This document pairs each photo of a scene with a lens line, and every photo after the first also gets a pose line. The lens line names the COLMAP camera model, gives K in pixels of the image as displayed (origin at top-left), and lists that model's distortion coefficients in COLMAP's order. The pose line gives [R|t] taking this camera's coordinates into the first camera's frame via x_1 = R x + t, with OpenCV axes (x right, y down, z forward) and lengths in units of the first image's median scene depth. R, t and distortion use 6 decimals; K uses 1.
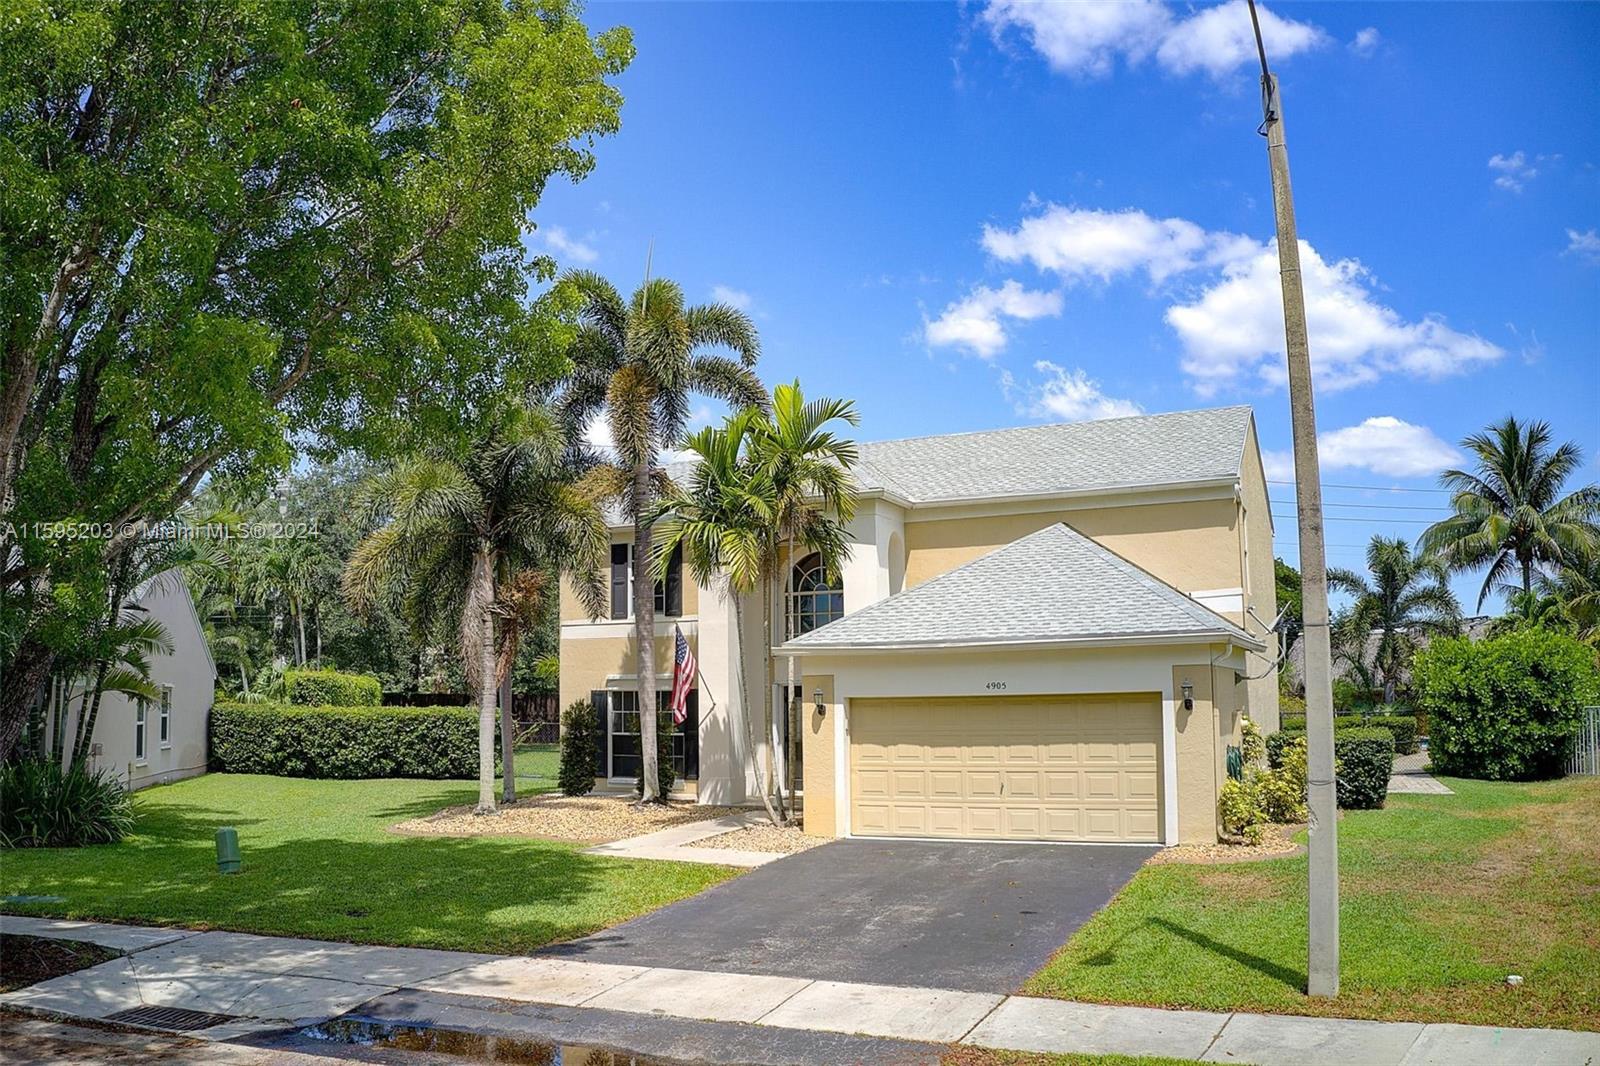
lens RADIAL K [[1263.2, 0, 795.0], [0, 1263.2, 549.9], [0, 0, 1]] dist [-0.182010, 0.005964]
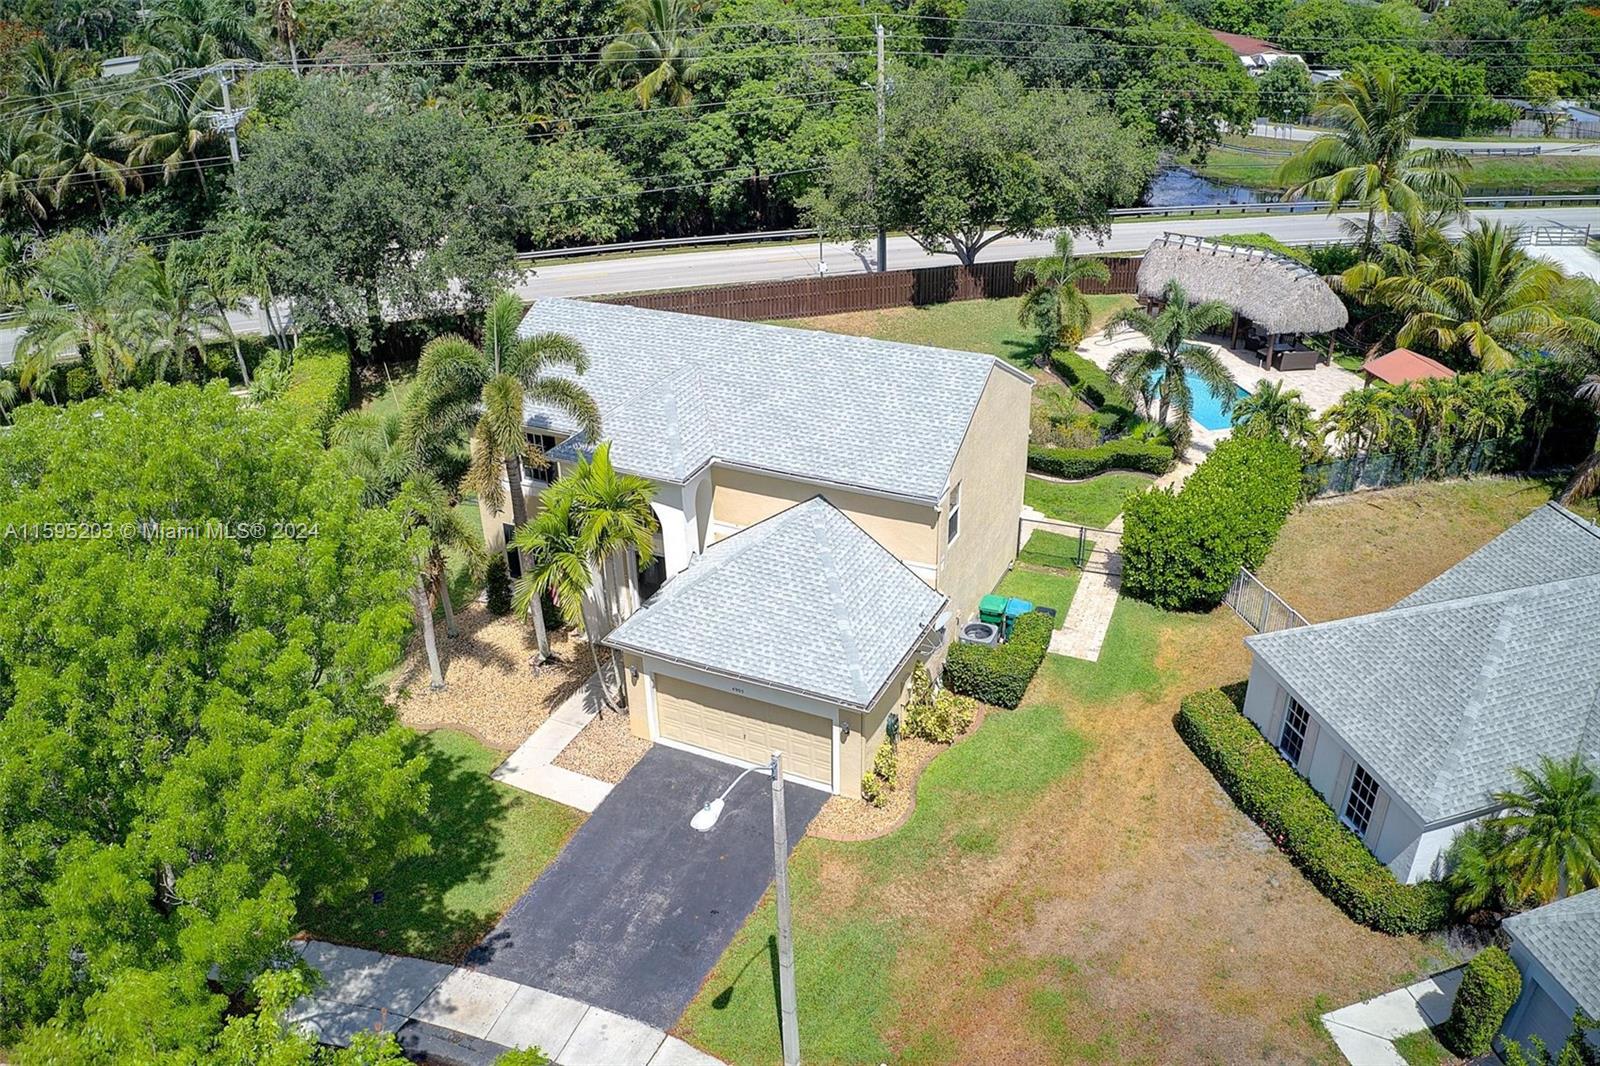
lens RADIAL K [[1263.2, 0, 795.0], [0, 1263.2, 549.9], [0, 0, 1]] dist [-0.182010, 0.005964]
pose [[0.999943, -0.010267, -0.002804, 0.176334], [0.010025, 0.820179, 0.572019, -0.701660], [-0.003573, -0.572015, 0.820235, -0.154251]]
